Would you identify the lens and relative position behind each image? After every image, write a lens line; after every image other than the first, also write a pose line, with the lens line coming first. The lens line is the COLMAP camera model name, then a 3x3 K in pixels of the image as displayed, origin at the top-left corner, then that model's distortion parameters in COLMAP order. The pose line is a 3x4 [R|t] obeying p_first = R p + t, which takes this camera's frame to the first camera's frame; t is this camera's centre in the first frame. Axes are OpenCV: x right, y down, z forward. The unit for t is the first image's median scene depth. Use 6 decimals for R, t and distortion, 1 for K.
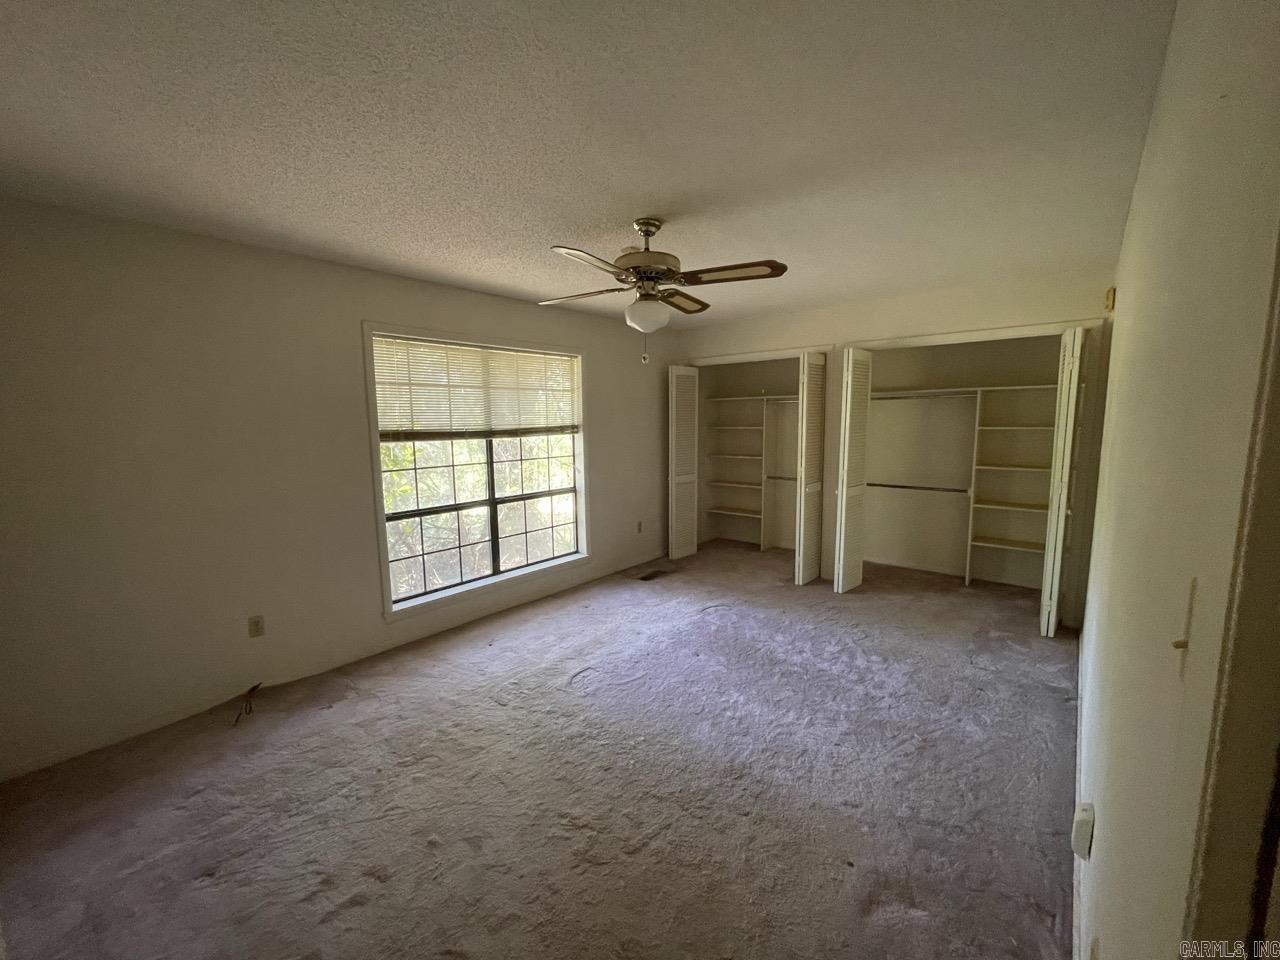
lens RADIAL K [[517.7, 0, 637.5], [0, 517.7, 483.2], [0, 0, 1]] dist [0.000579, 0.000090]
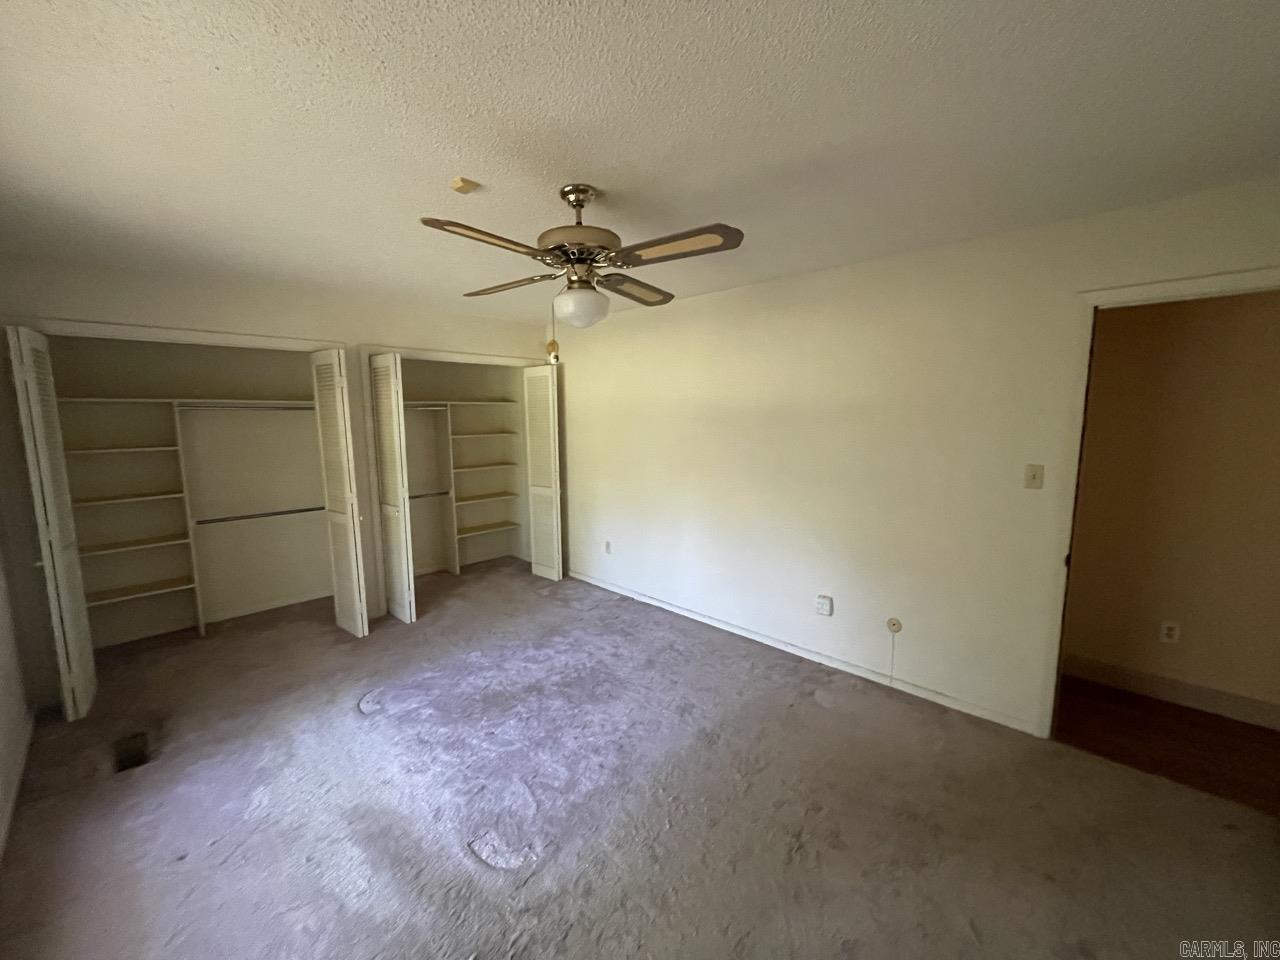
lens RADIAL K [[517.7, 0, 637.1], [0, 517.7, 483.1], [0, 0, 1]] dist [0.000579, 0.000090]
pose [[0.075000, -0.121118, 0.989801, -0.477874], [0.135006, 0.984691, 0.110263, -0.079869], [-0.988002, 0.125360, 0.090203, 0.524694]]
